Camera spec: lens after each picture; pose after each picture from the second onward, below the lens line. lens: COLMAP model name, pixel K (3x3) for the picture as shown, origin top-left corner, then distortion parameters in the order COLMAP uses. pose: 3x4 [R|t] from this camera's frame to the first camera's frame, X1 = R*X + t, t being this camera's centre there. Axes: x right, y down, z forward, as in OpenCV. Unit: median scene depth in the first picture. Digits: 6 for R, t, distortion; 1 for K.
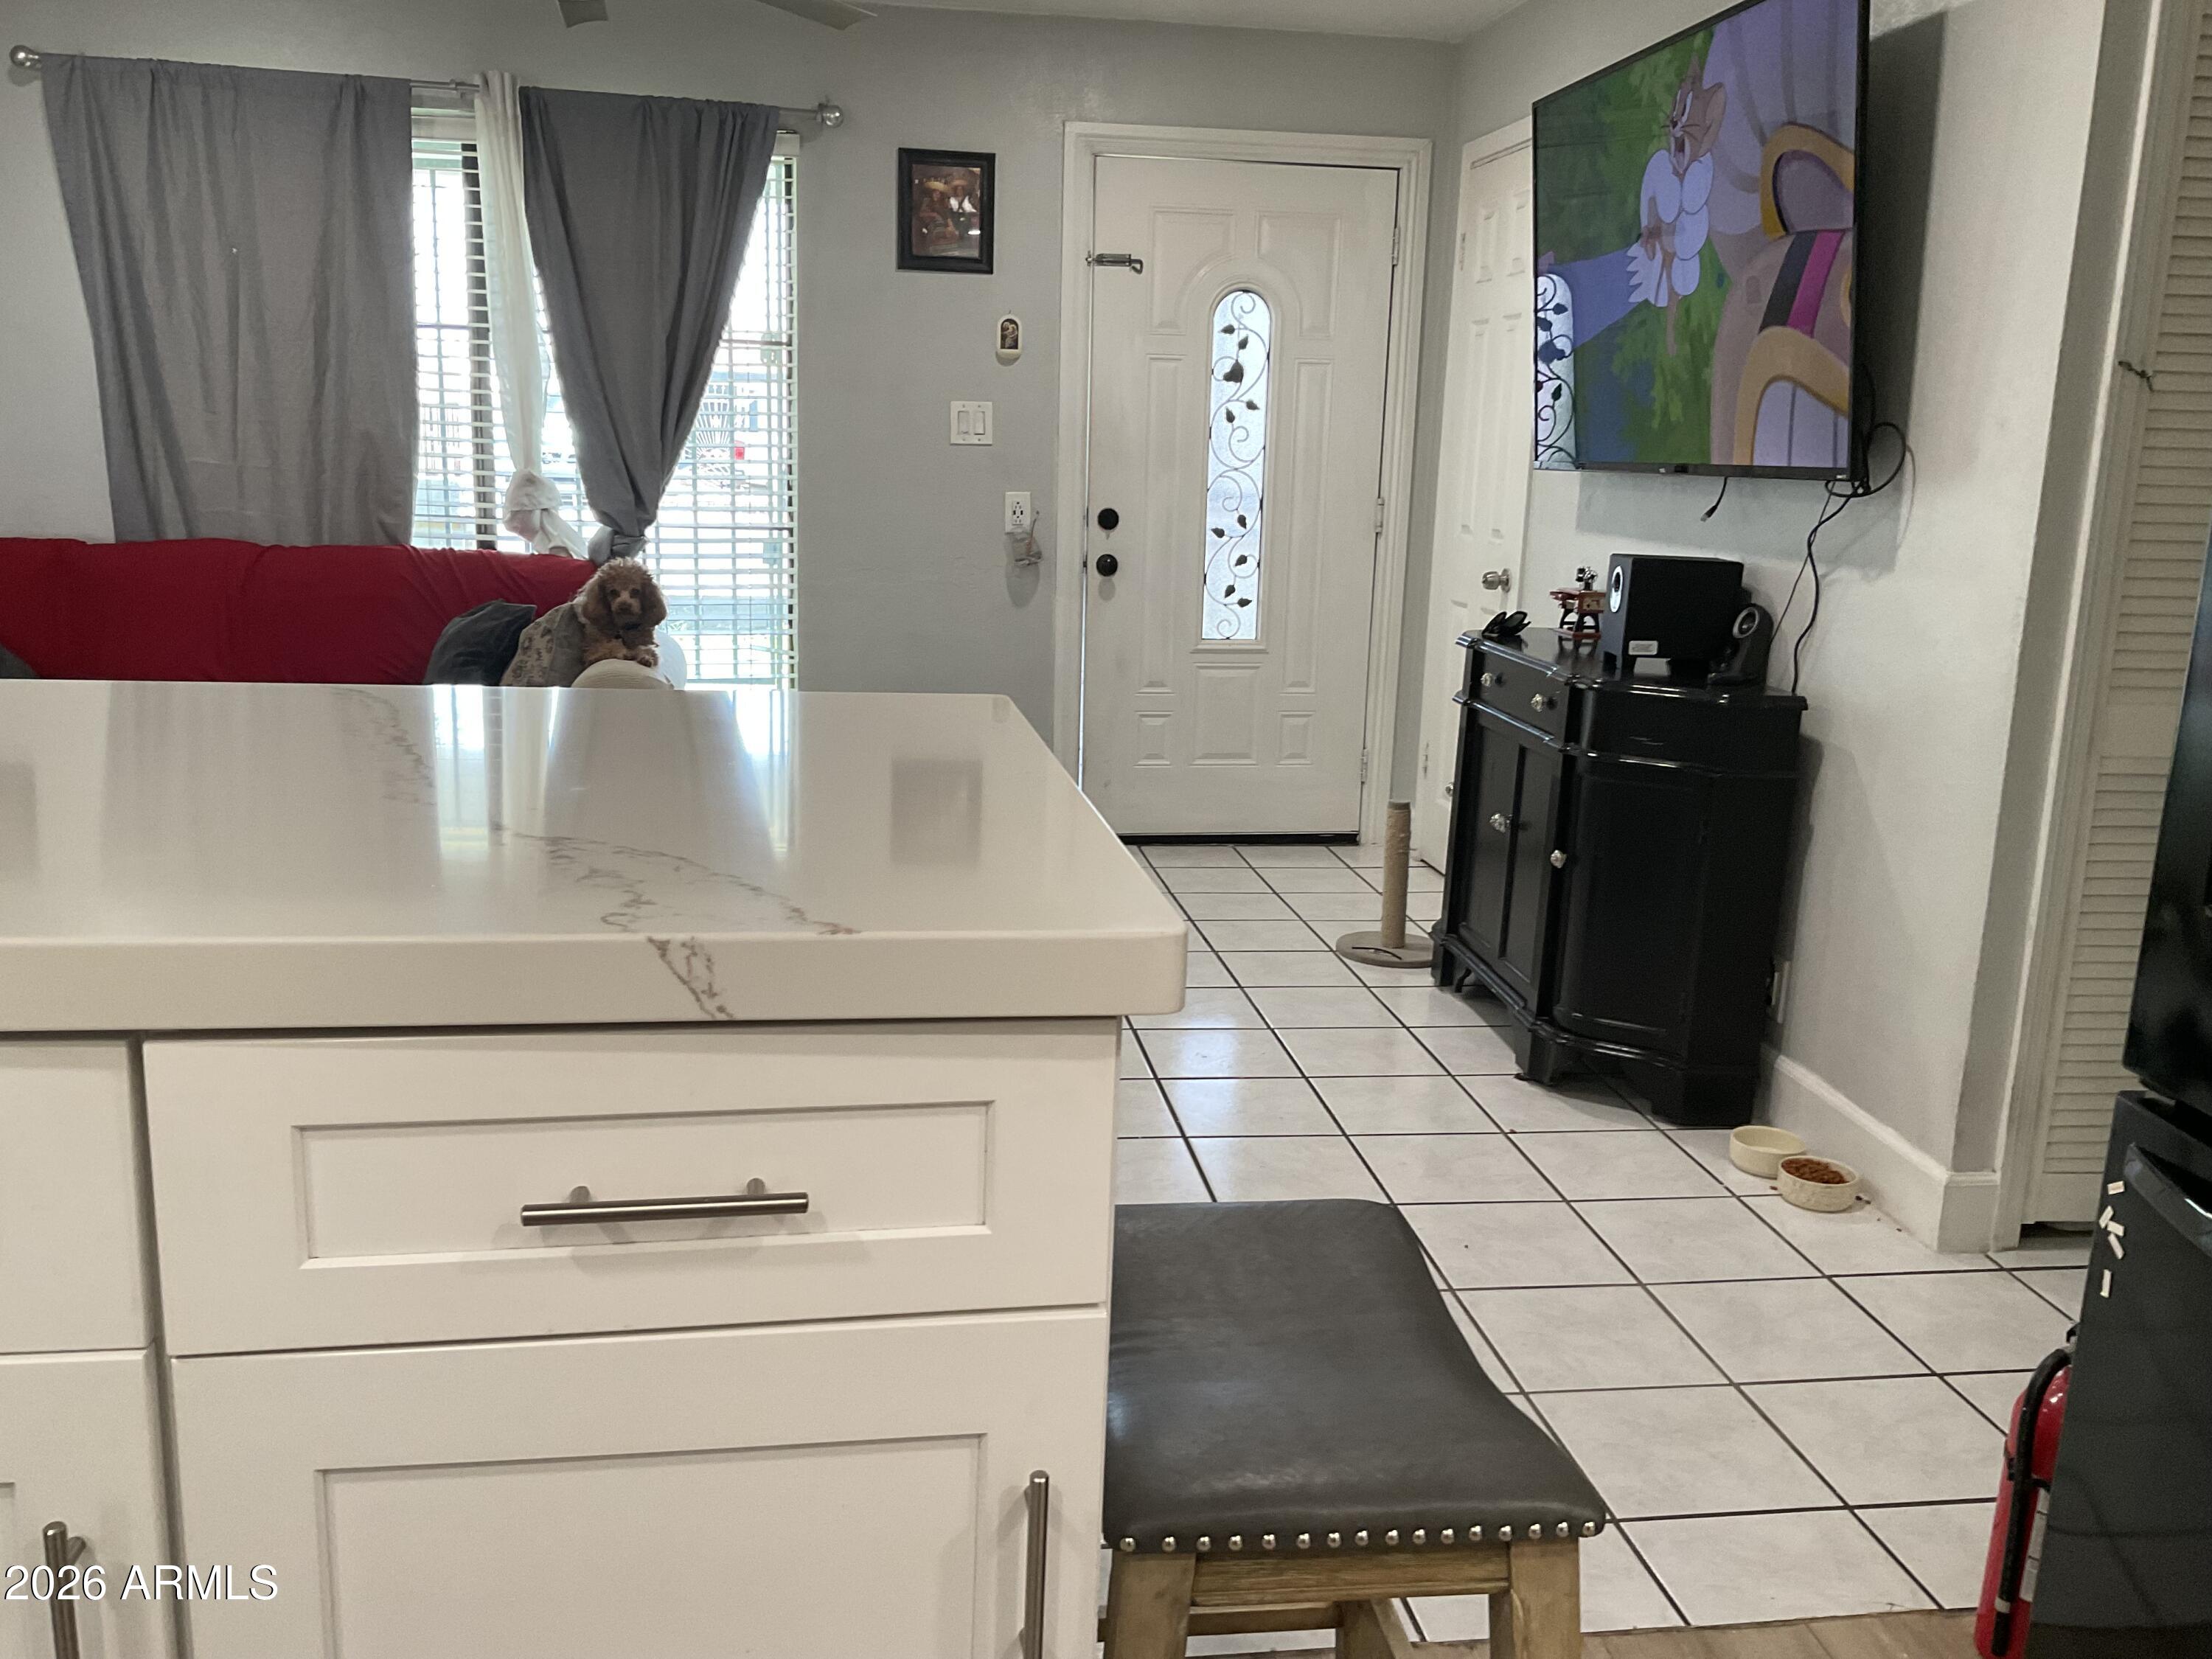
lens RADIAL K [[1826.3, 0, 1101.5], [0, 1826.3, 825.3], [0, 0, 1]] dist [0.123614, -0.259820]
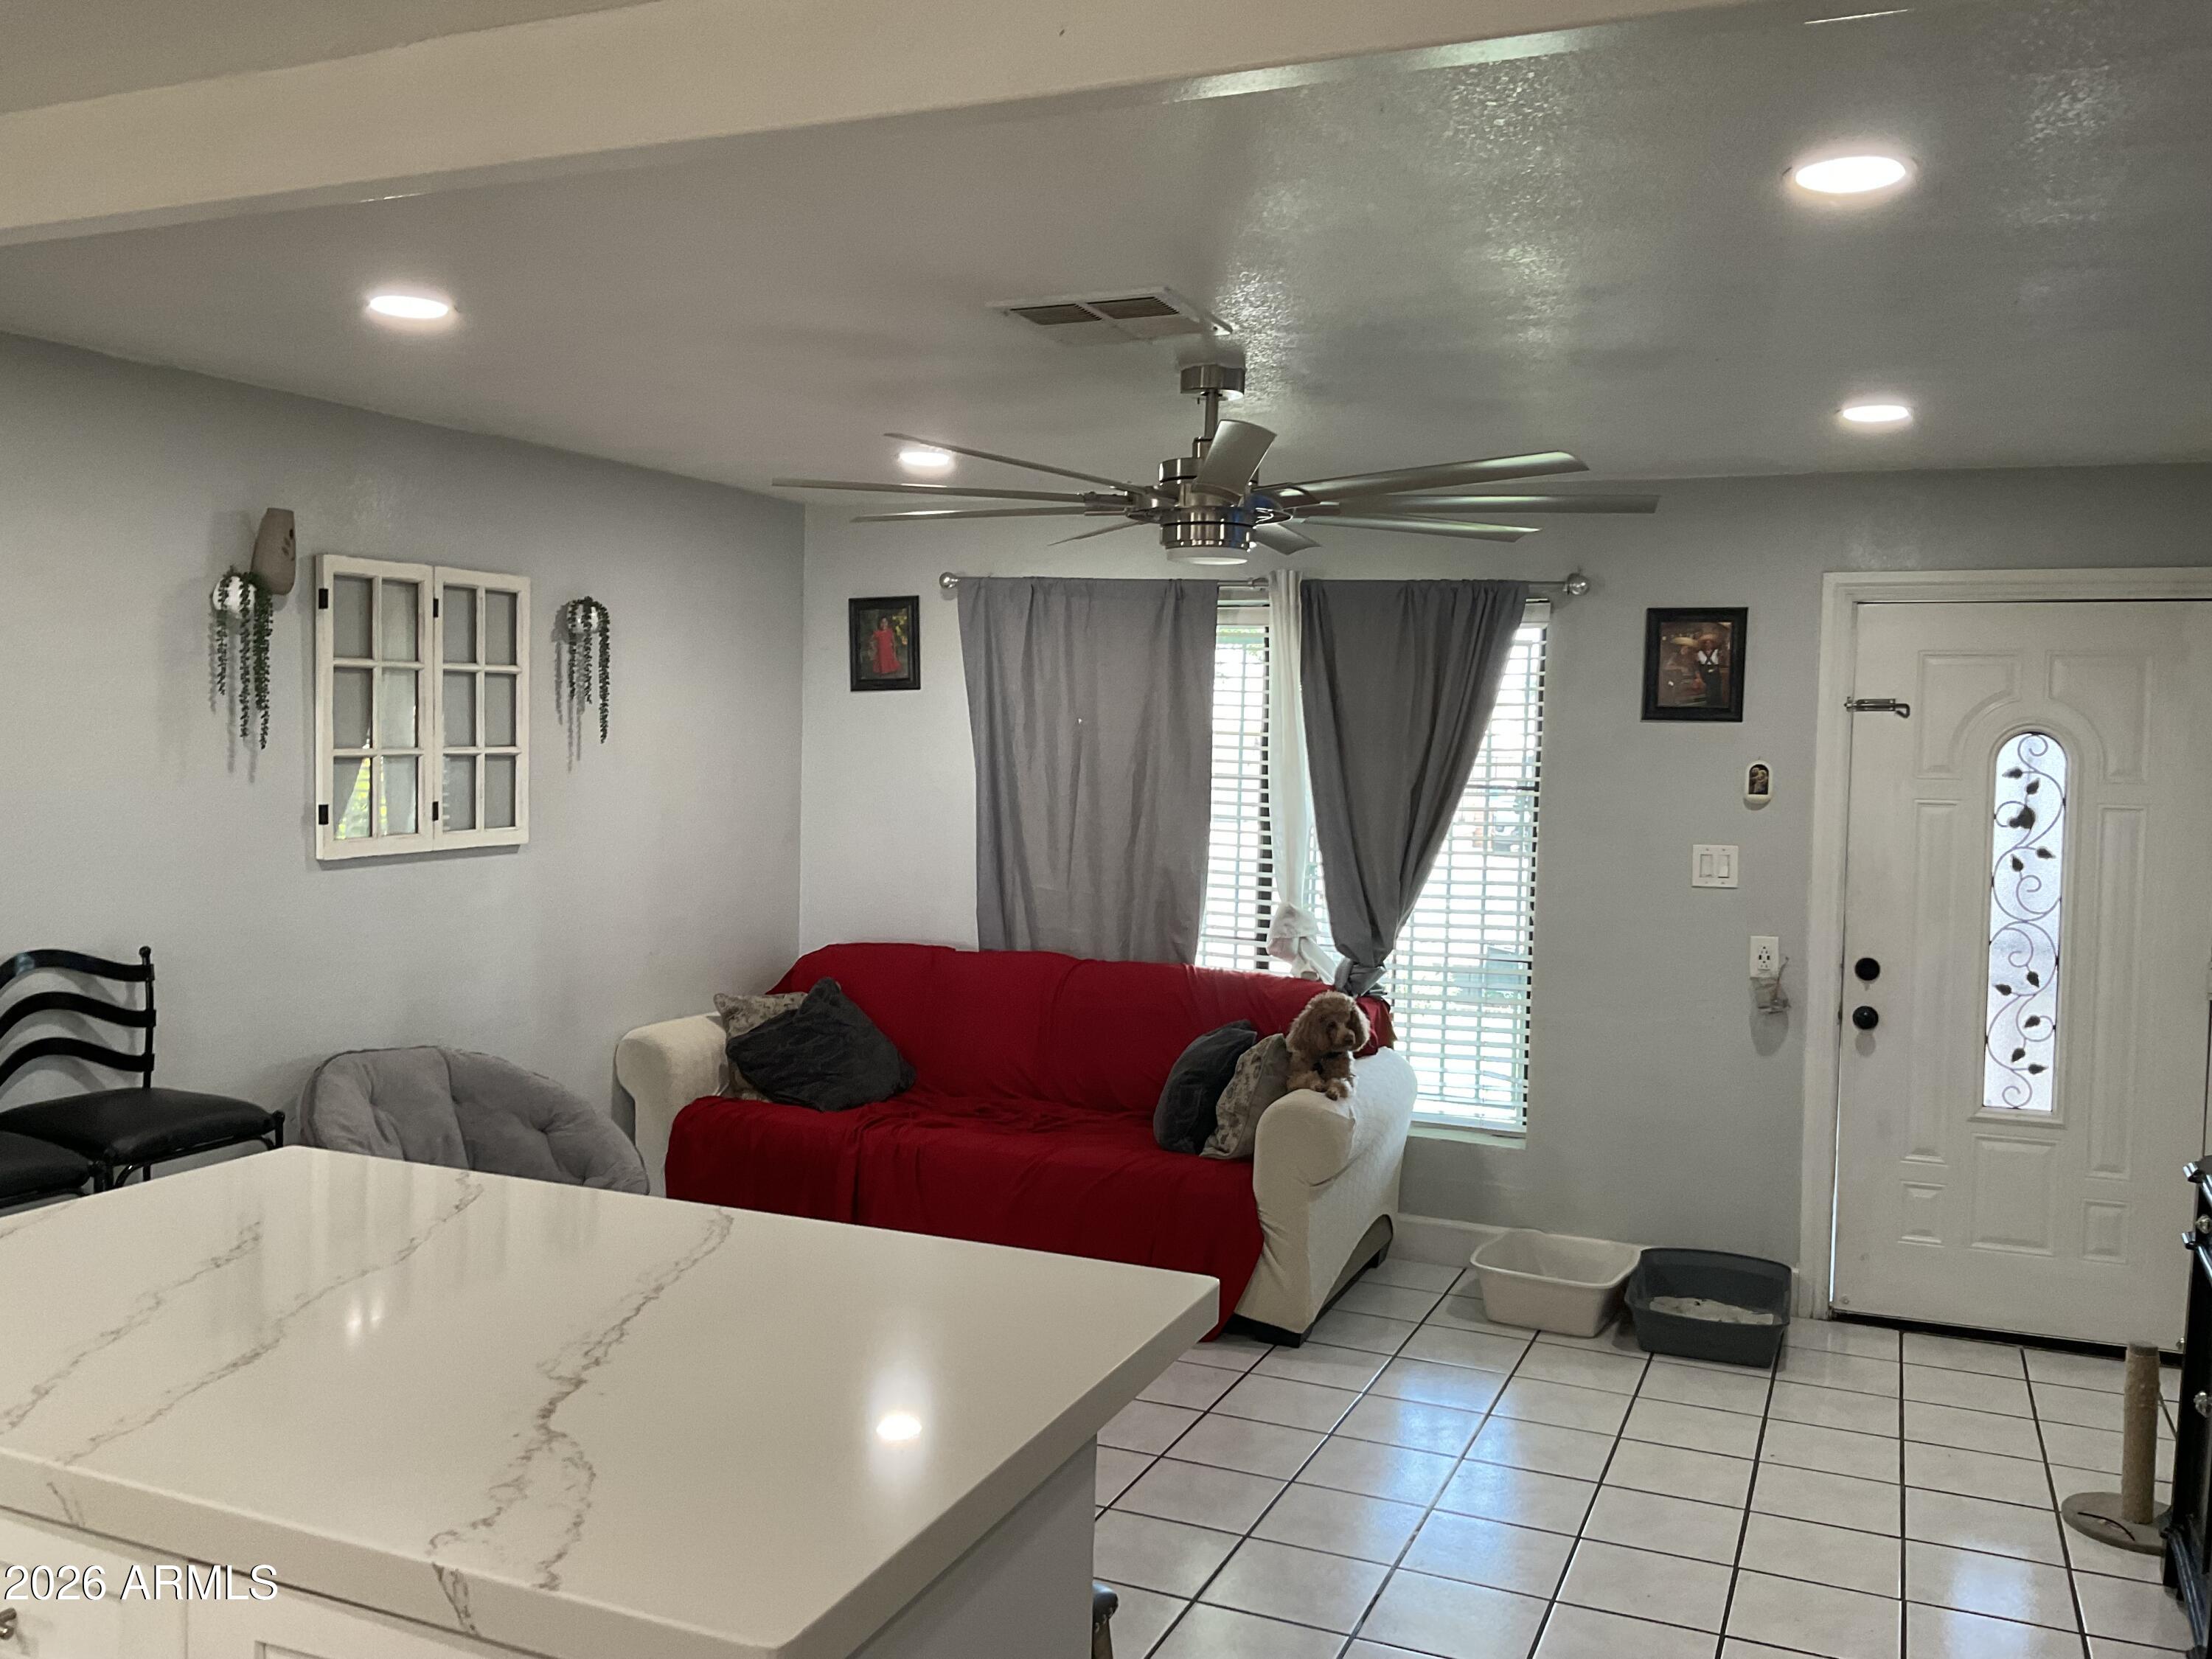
lens RADIAL K [[1830.8, 0, 1102.4], [0, 1830.8, 826.2], [0, 0, 1]] dist [0.114171, -0.225414]
pose [[0.854934, 0.015011, -0.518520, 0.170110], [-0.106468, 0.983378, -0.147077, -0.062767], [0.507694, 0.180947, 0.842321, -0.003403]]
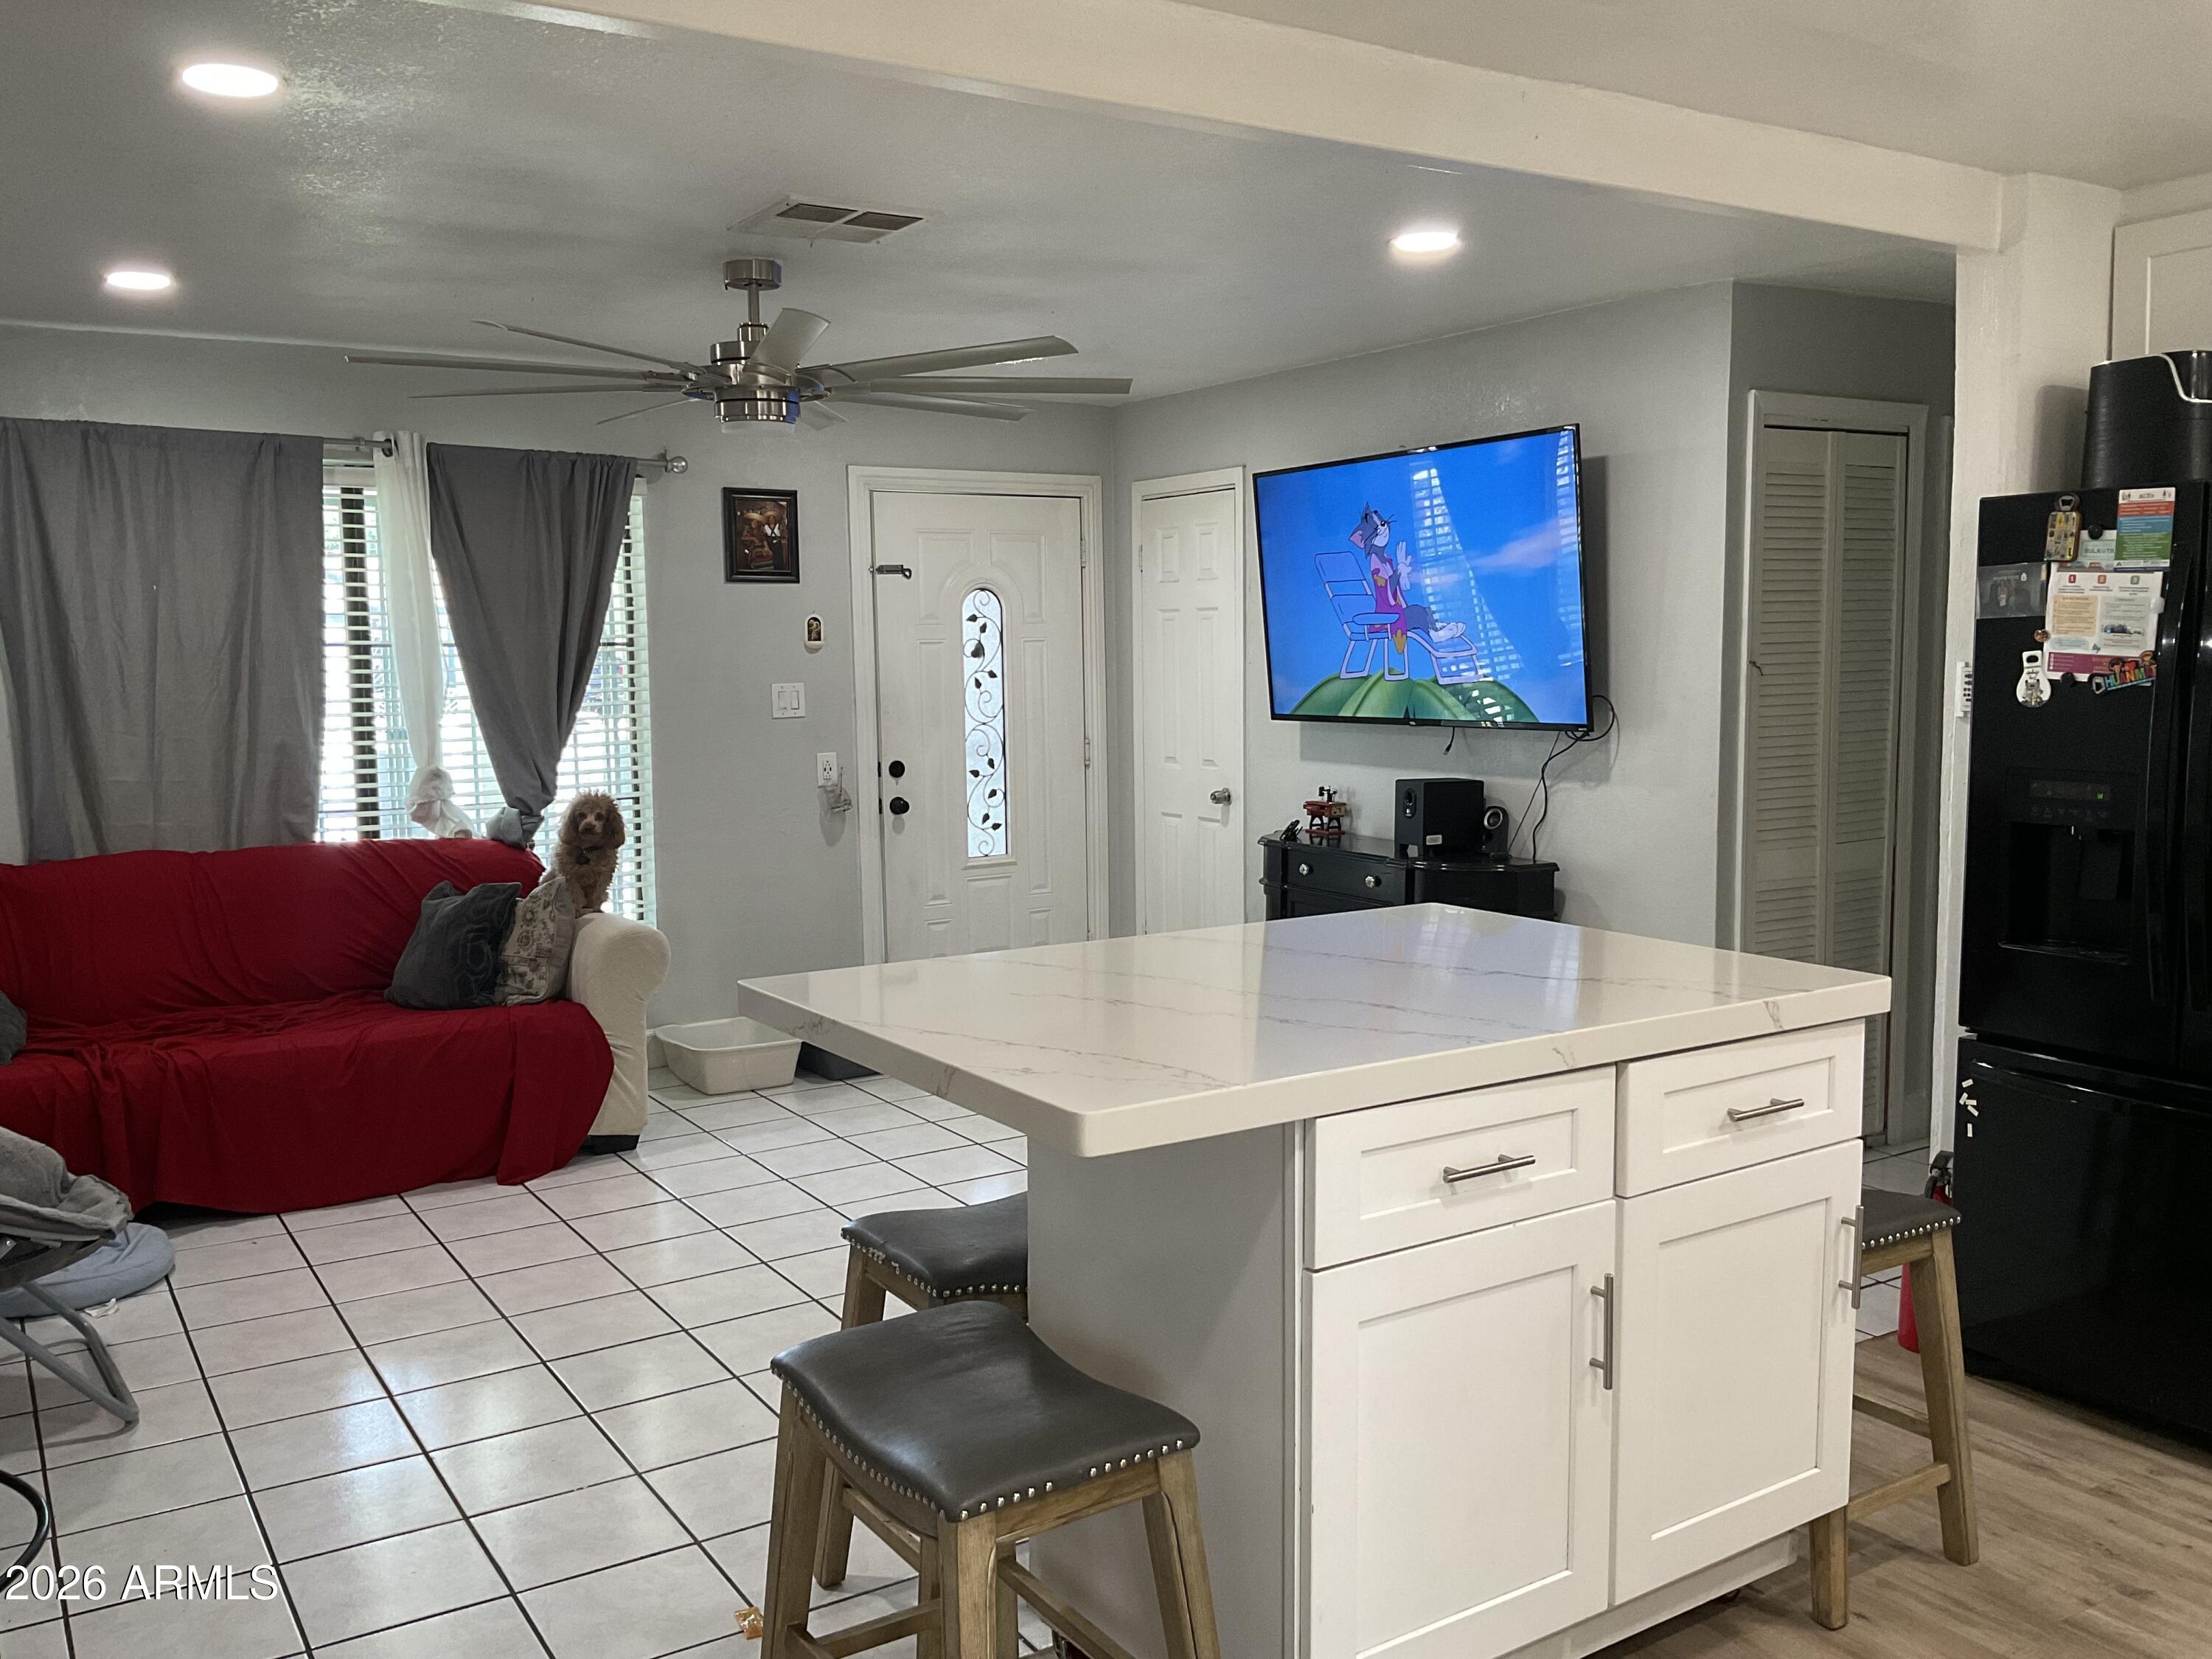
lens RADIAL K [[1826.3, 0, 1101.5], [0, 1826.3, 825.3], [0, 0, 1]] dist [0.123614, -0.259820]
pose [[0.909921, -0.082835, 0.406426, -0.403016], [0.124313, 0.989275, -0.076688, -0.018433], [-0.395715, 0.120304, 0.910460, -0.191540]]
